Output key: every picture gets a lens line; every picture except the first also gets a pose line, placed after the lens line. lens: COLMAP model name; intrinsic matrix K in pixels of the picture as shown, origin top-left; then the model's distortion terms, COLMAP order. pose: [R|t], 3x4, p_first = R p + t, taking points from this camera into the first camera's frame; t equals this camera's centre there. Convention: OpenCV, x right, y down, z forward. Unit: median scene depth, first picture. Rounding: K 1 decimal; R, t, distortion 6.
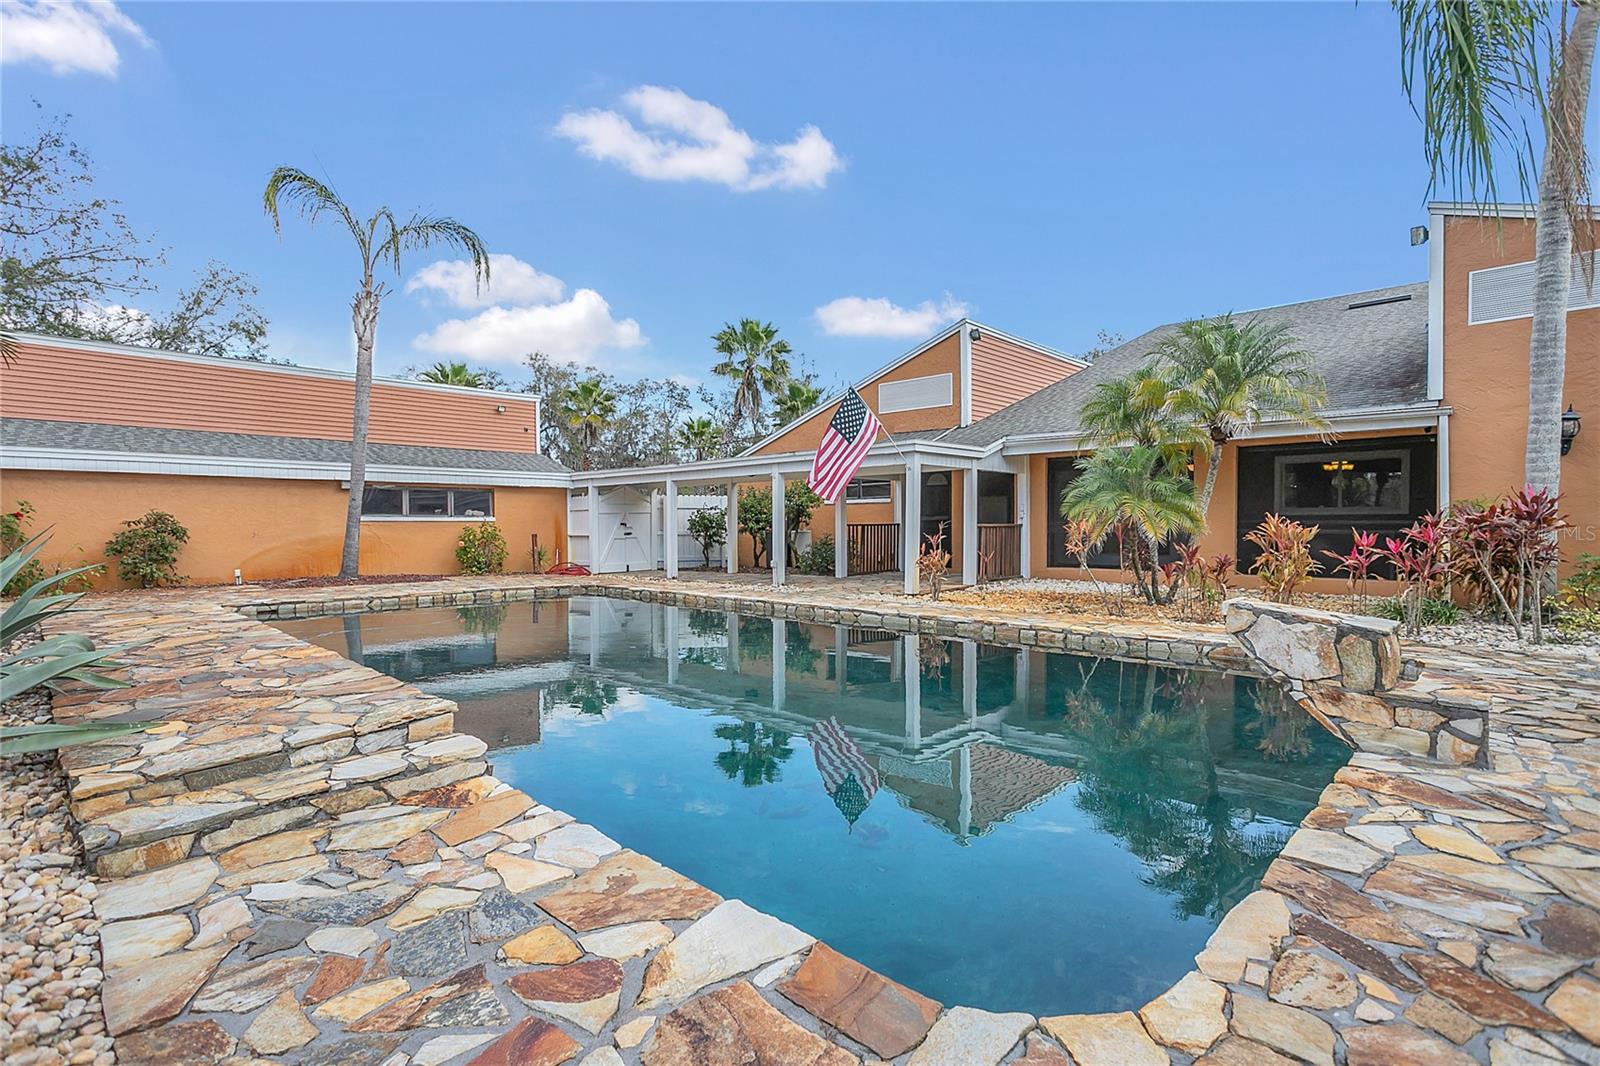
lens RADIAL K [[791.6, 0, 809.4], [0, 791.6, 538.8], [0, 0, 1]] dist [-0.020714, 0.010627]
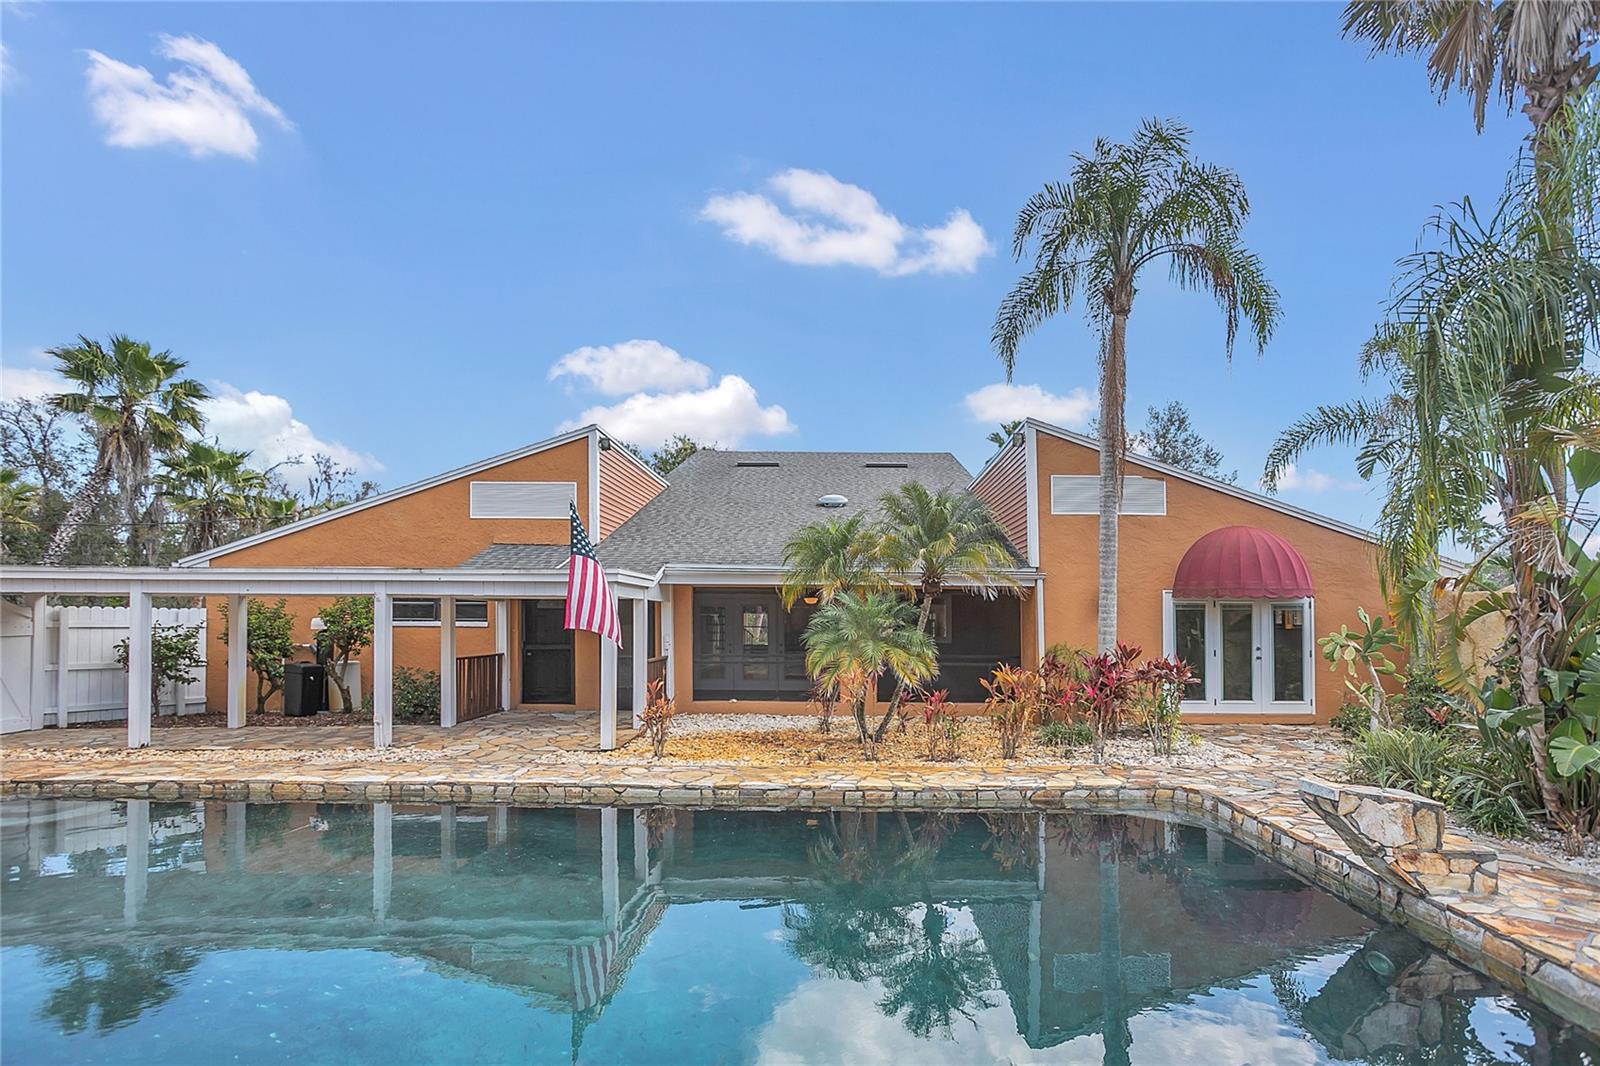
lens RADIAL K [[791.6, 0, 865.6], [0, 791.6, 596.4], [0, 0, 1]] dist [-0.020714, 0.010627]
pose [[0.715205, 0.031648, 0.698198, -0.316548], [0.003570, 0.998796, -0.048931, -0.060160], [-0.698906, 0.037488, 0.714231, 0.233948]]
